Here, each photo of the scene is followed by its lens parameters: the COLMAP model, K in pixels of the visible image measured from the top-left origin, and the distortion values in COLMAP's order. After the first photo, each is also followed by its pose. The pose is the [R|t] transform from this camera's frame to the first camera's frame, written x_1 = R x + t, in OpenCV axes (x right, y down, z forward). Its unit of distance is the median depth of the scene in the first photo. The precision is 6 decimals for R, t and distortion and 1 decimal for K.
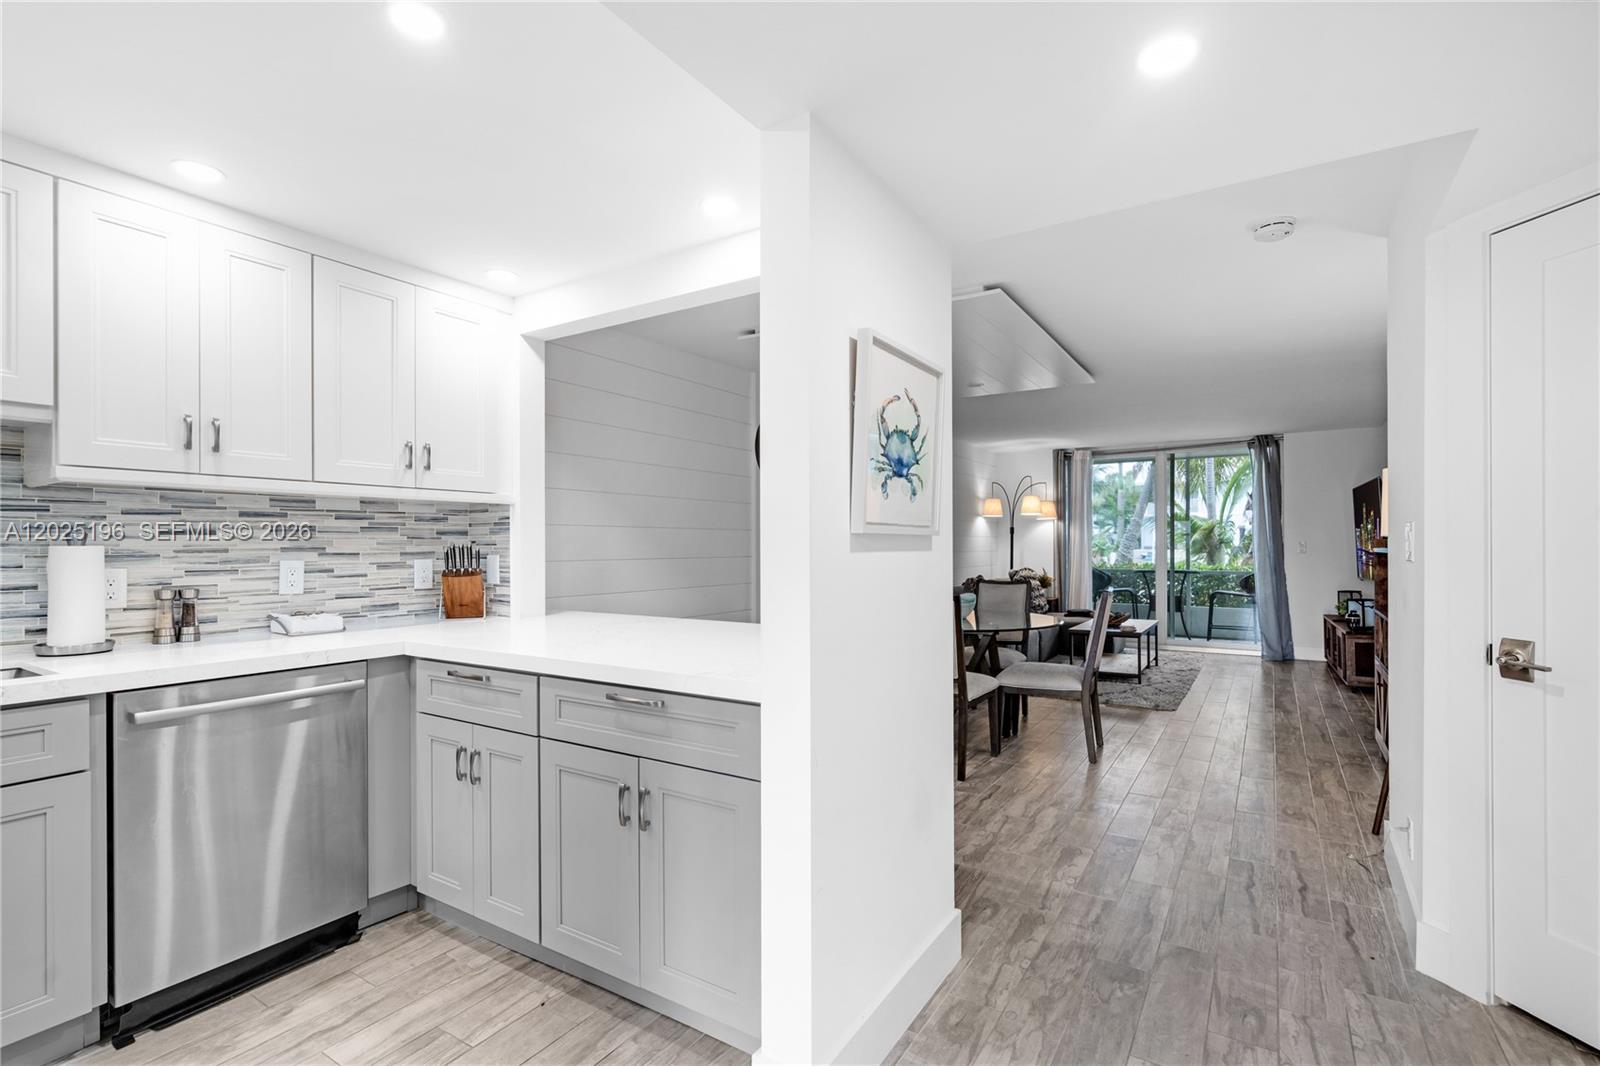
lens RADIAL K [[732.7, 0, 805.7], [0, 732.7, 540.2], [0, 0, 1]] dist [-0.003616, -0.000804]
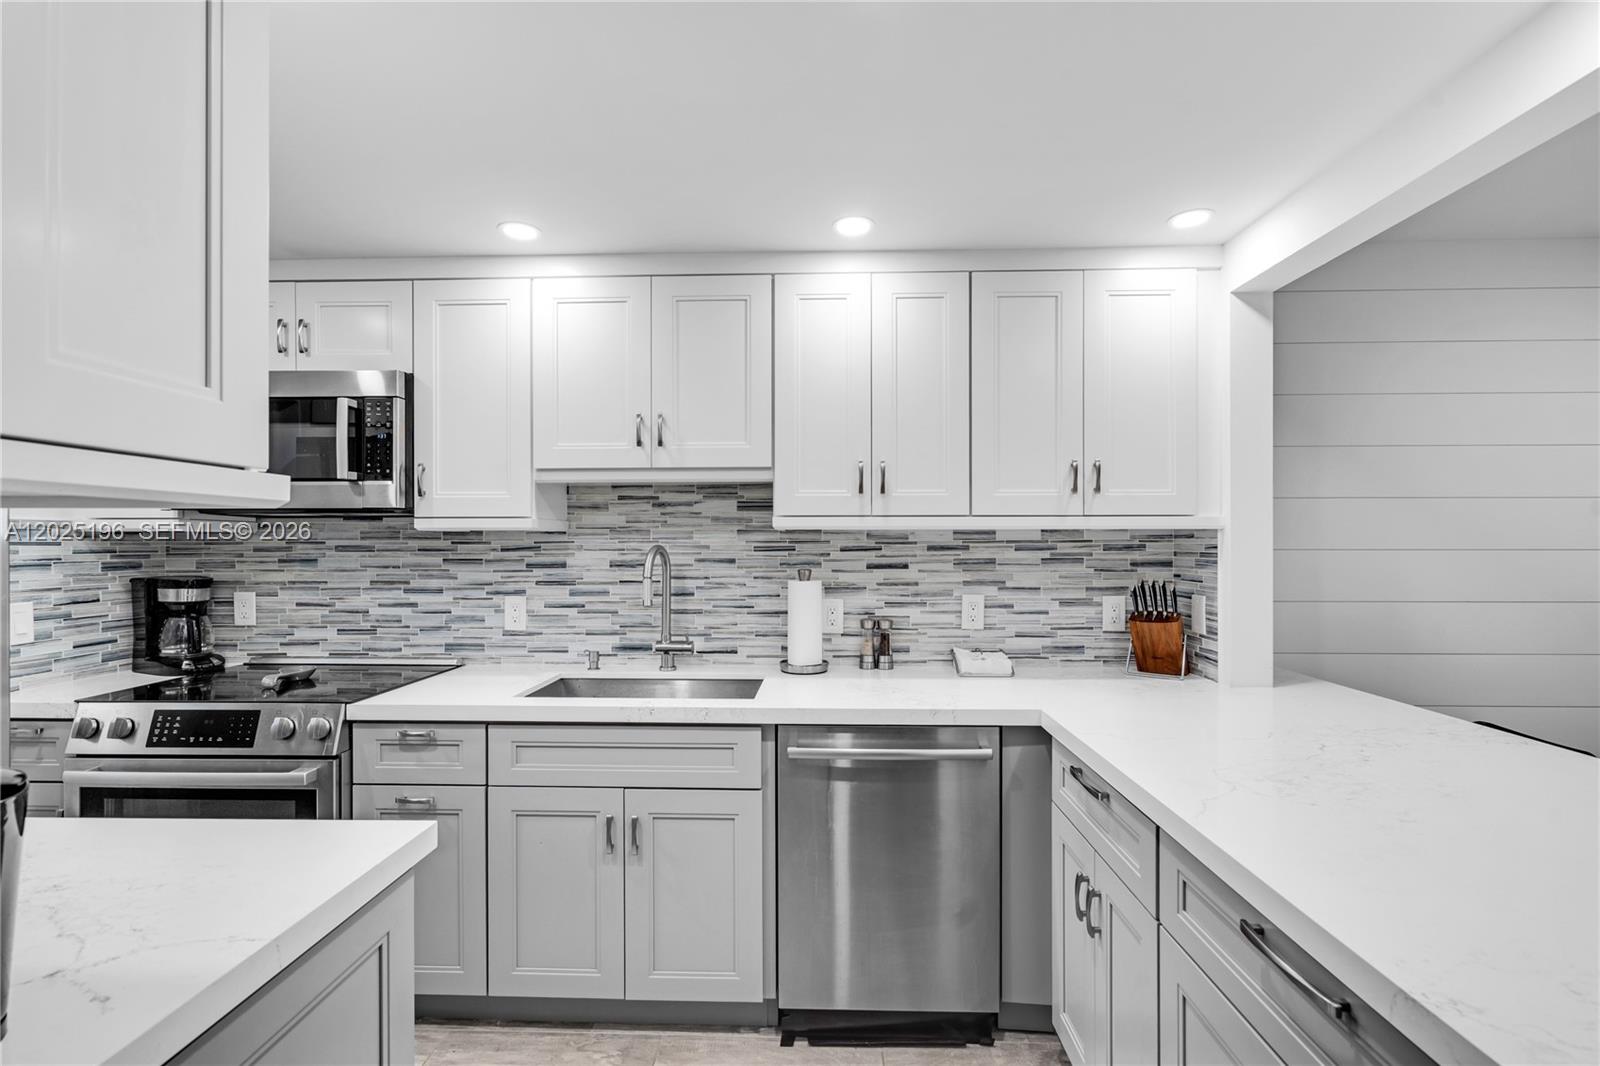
lens RADIAL K [[732.7, 0, 797.7], [0, 732.7, 542.8], [0, 0, 1]] dist [-0.003616, -0.000804]
pose [[0.509273, 0.002934, -0.860600, 0.015371], [0.005478, 0.999963, 0.006651, -0.048389], [0.860588, -0.008101, 0.509238, 0.303826]]
